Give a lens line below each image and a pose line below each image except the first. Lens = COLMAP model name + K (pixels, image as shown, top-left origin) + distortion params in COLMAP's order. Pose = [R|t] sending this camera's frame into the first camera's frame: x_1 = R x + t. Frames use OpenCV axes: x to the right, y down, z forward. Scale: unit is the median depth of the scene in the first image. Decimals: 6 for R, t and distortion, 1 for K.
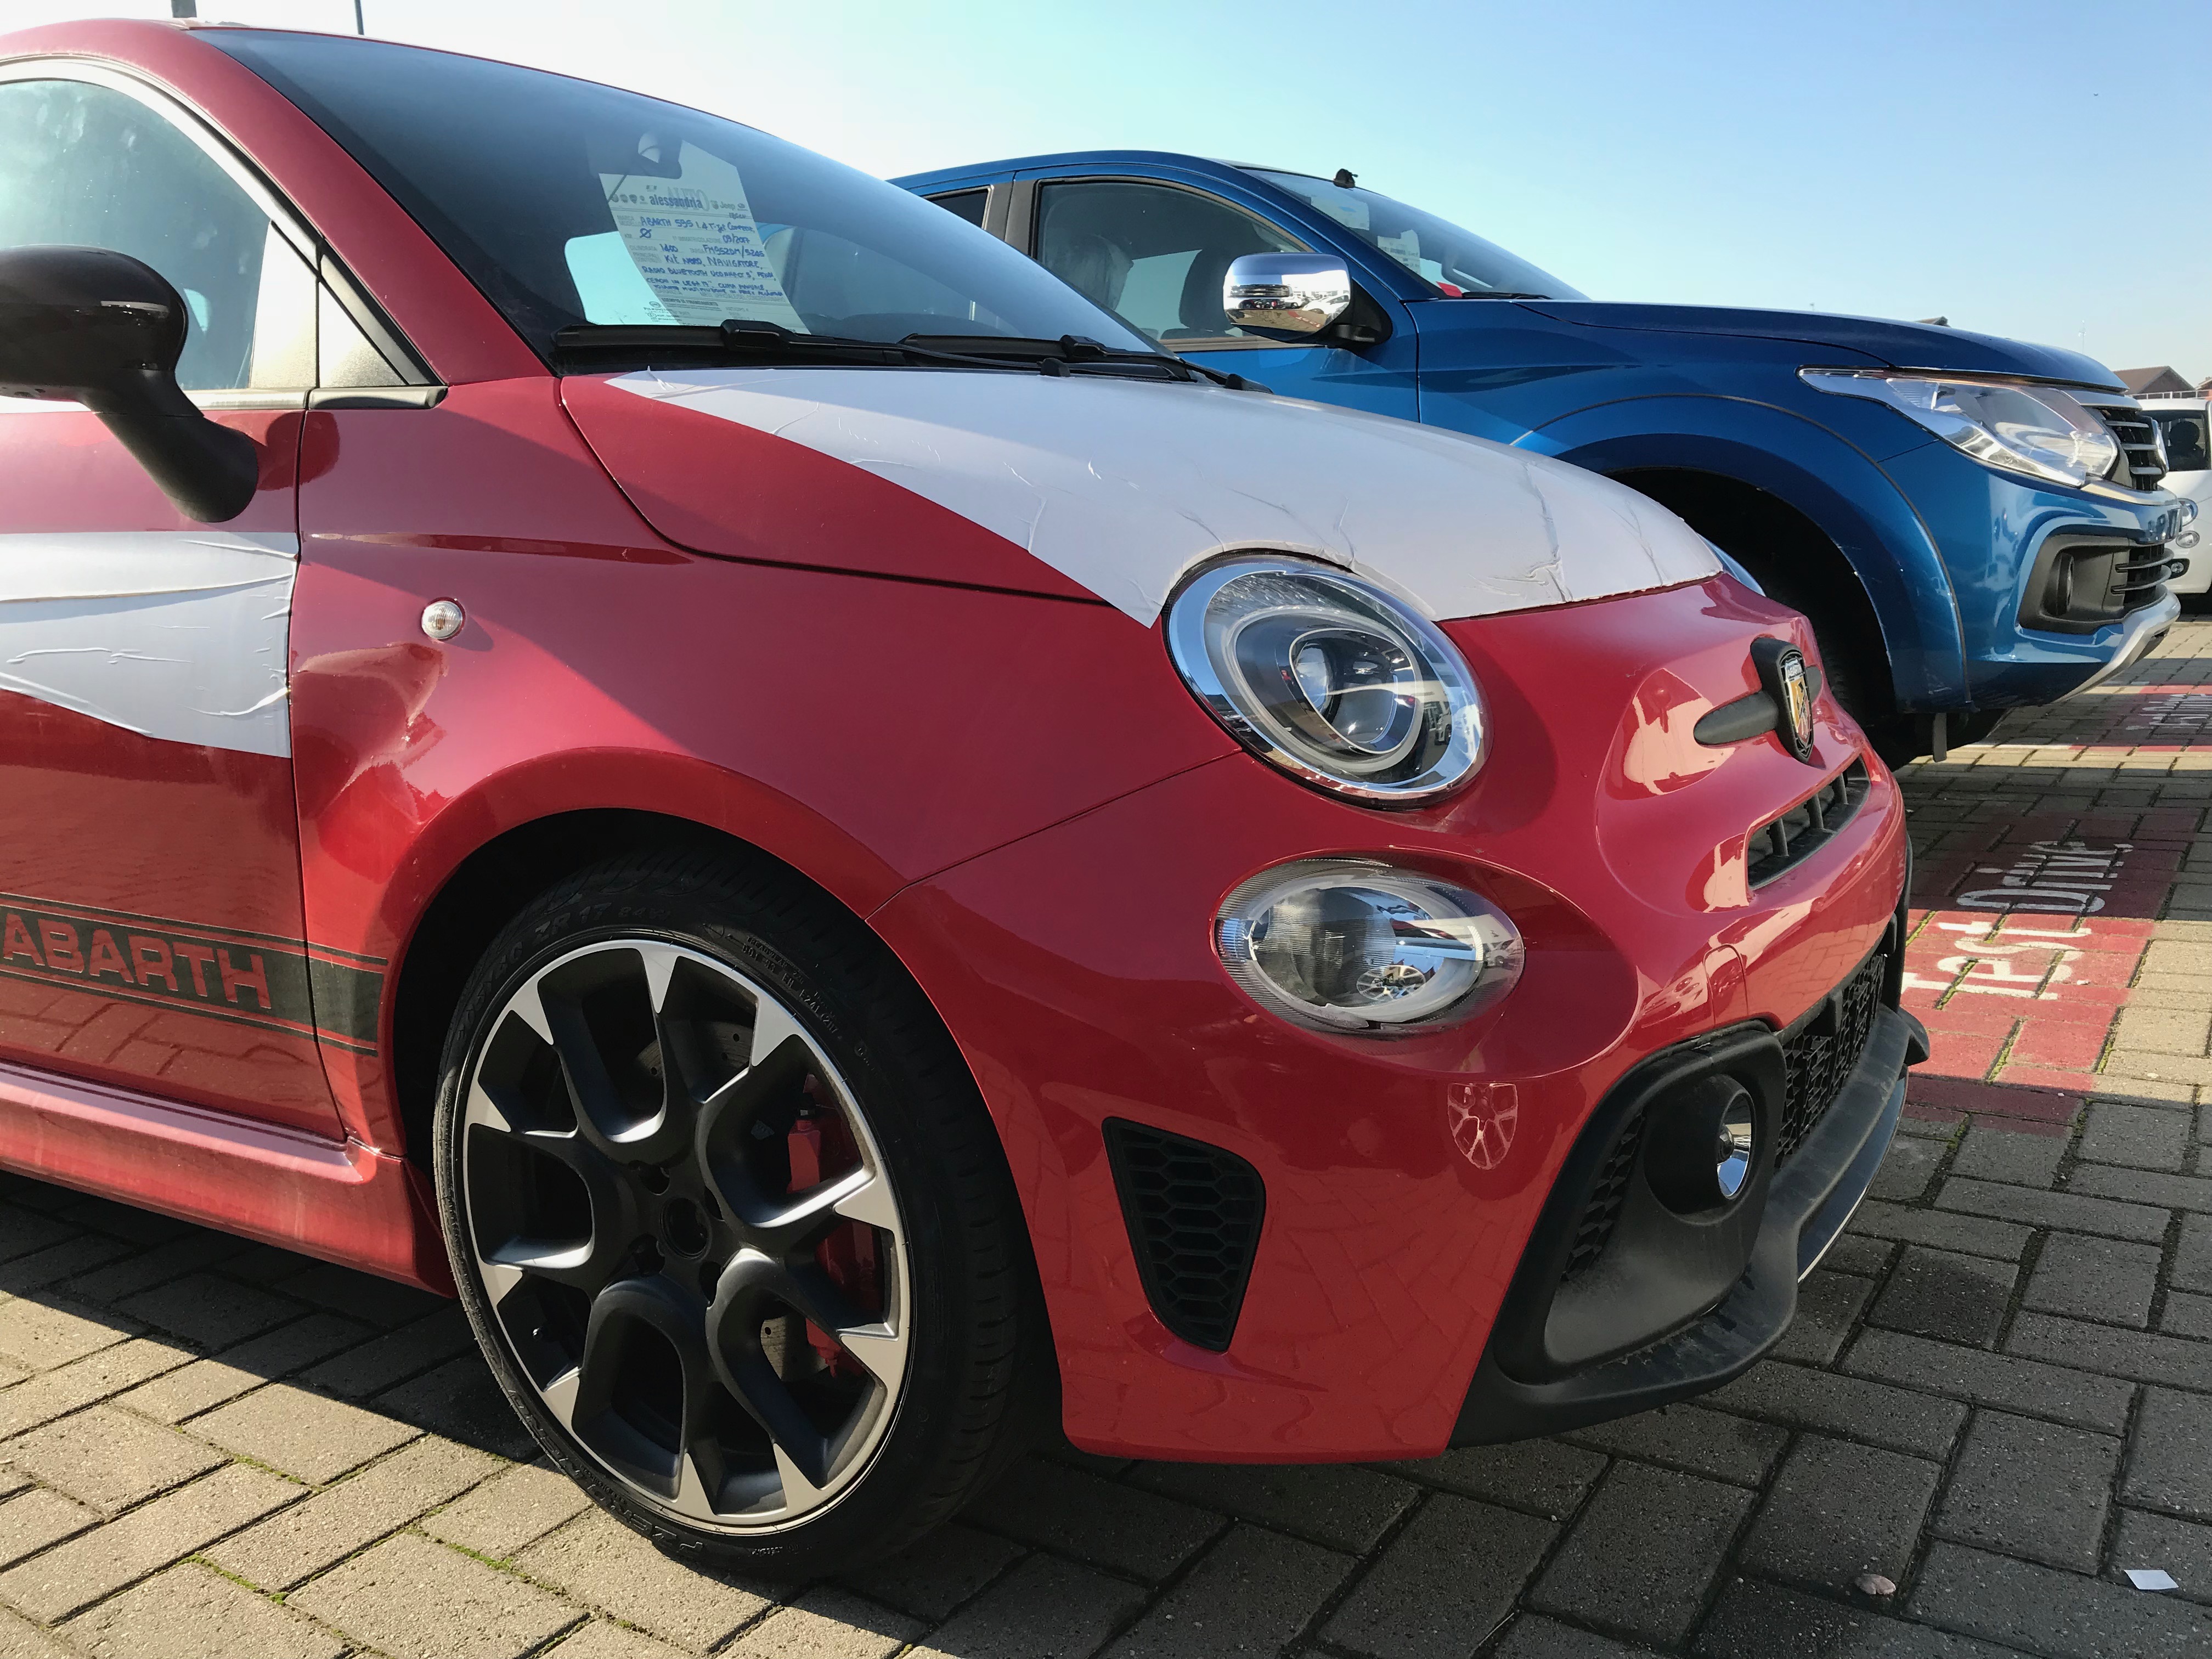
lens RADIAL K [[1853.4, 0, 1102.3], [0, 1853.4, 831.8], [0, 0, 1]] dist [0.014780, 0.002079]
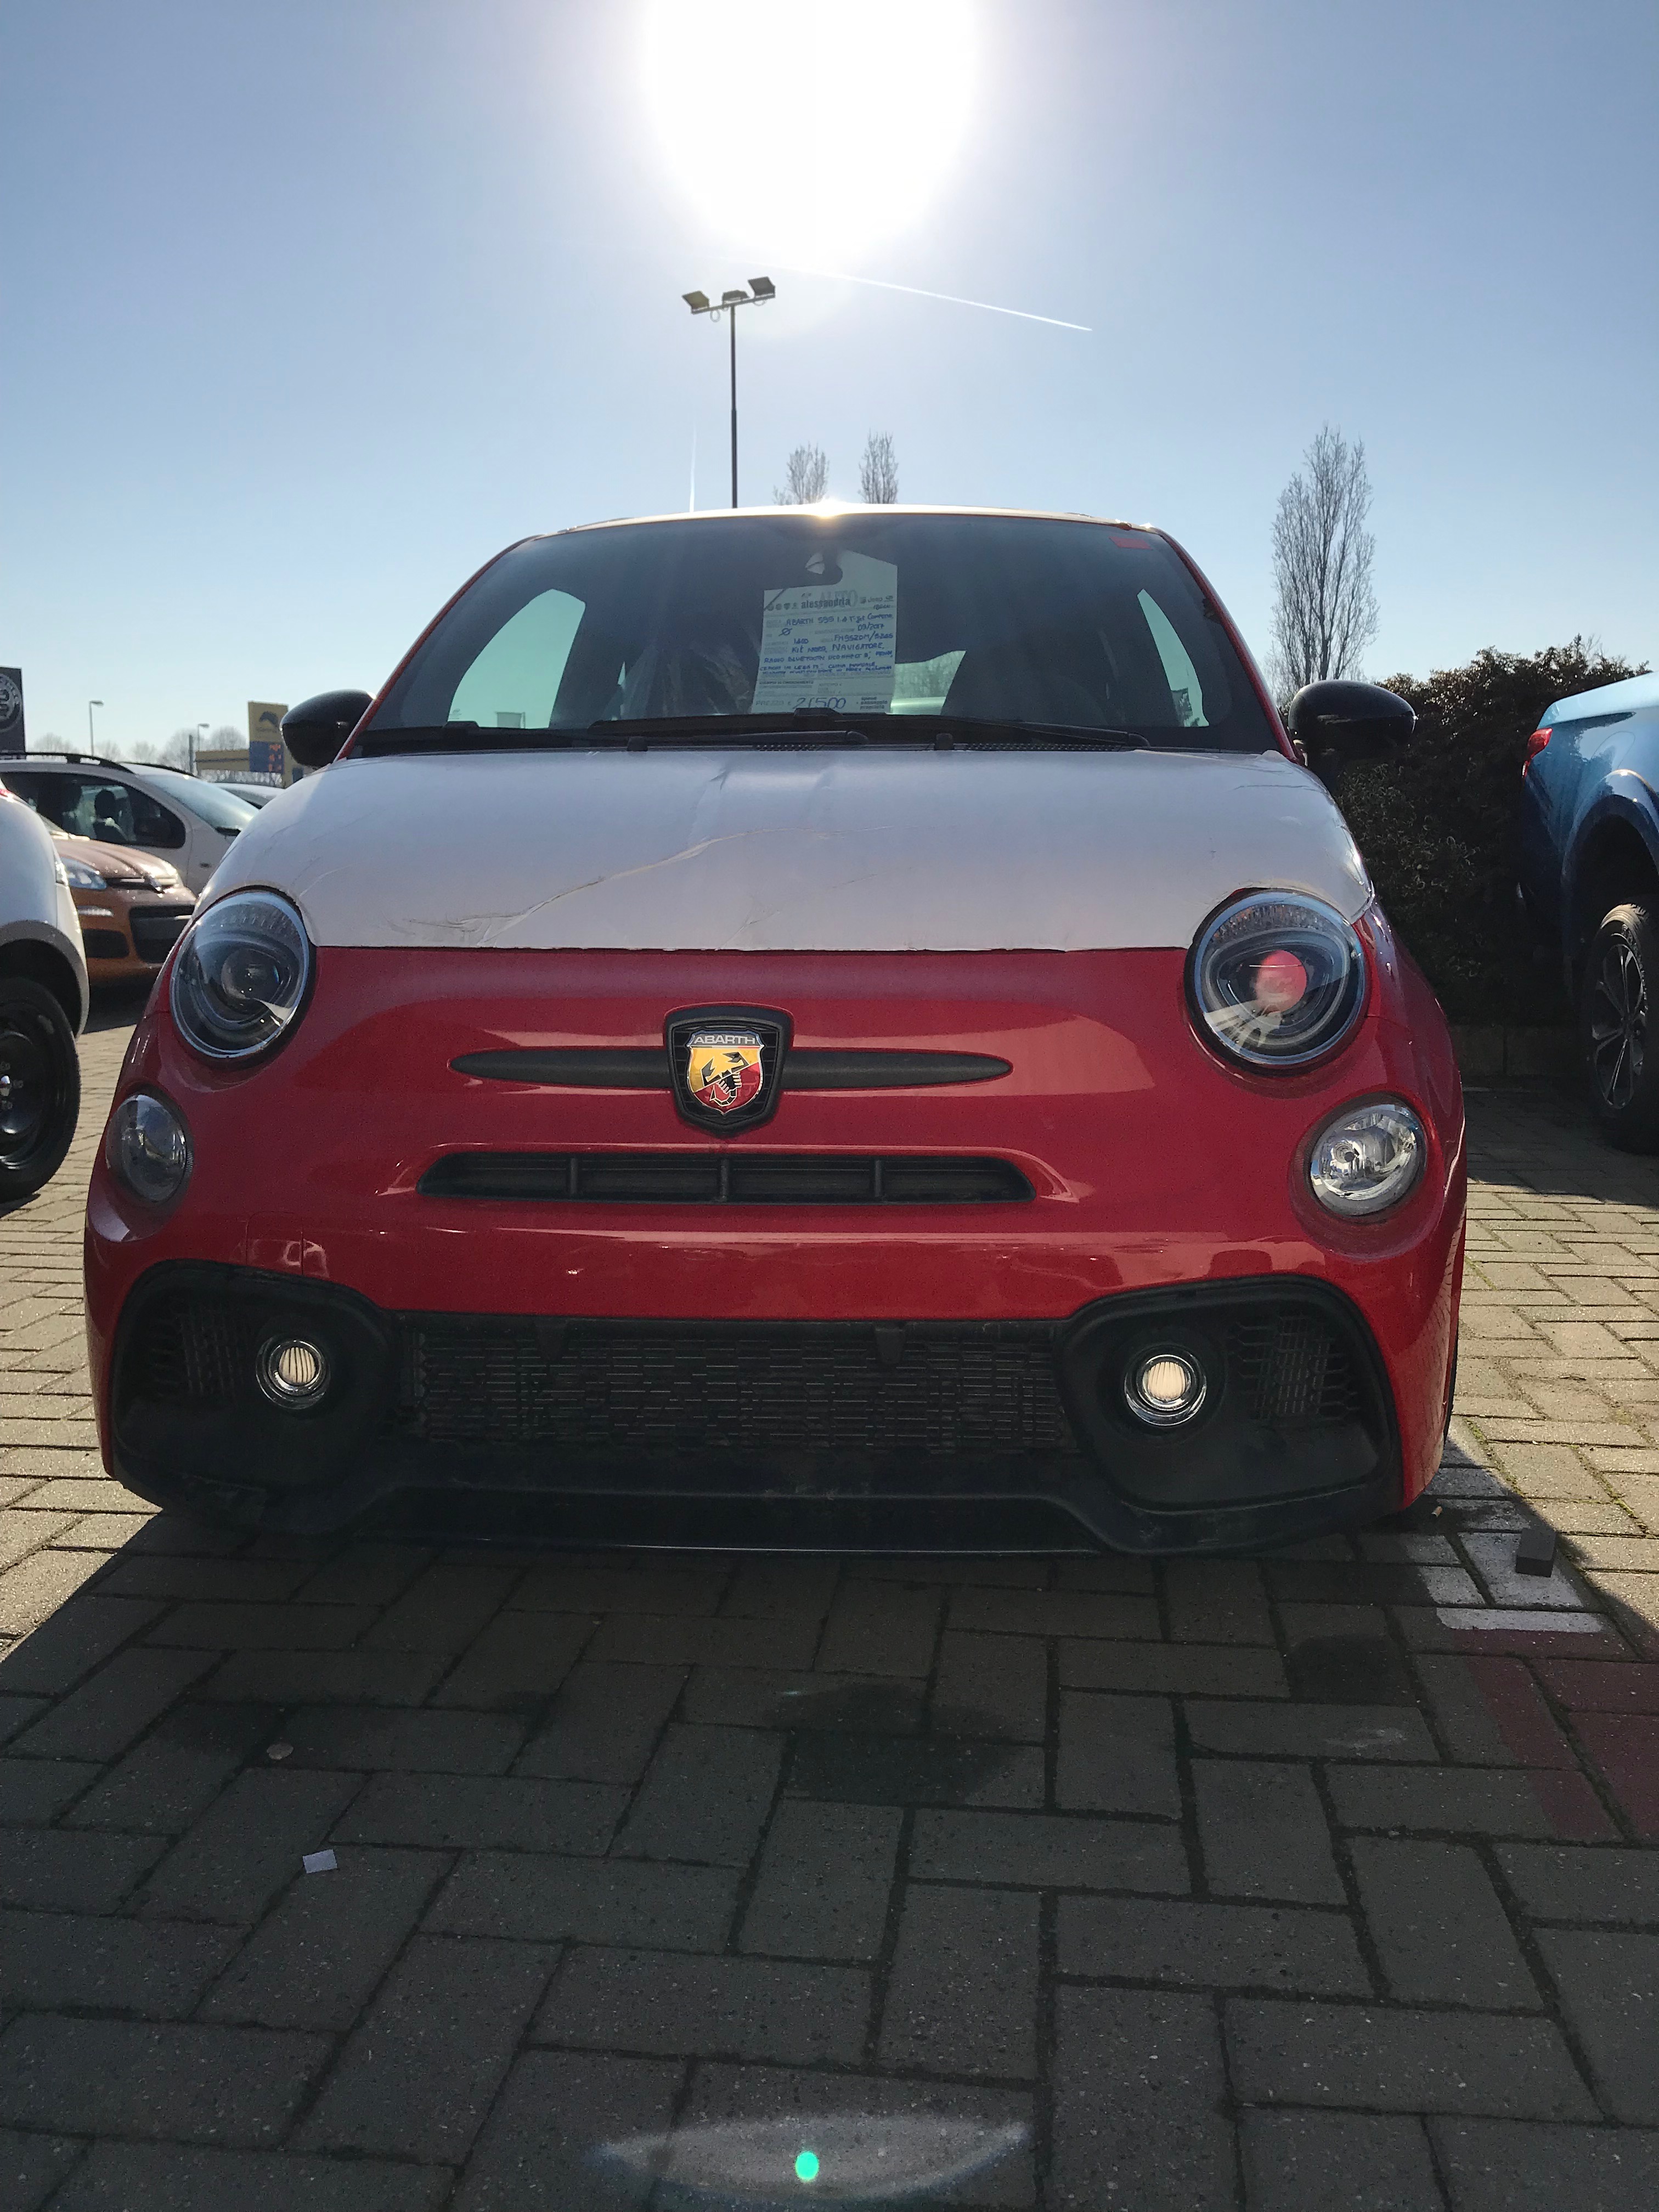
lens RADIAL K [[1863.9, 0, 833.7], [0, 1863.9, 1116.5], [0, 0, 1]] dist [0.019541, 0.005310]
pose [[0.455986, 0.170903, -0.873424, 1.039422], [-0.170790, 0.979953, 0.102583, -0.130145], [0.873446, 0.102396, 0.476033, 0.447901]]
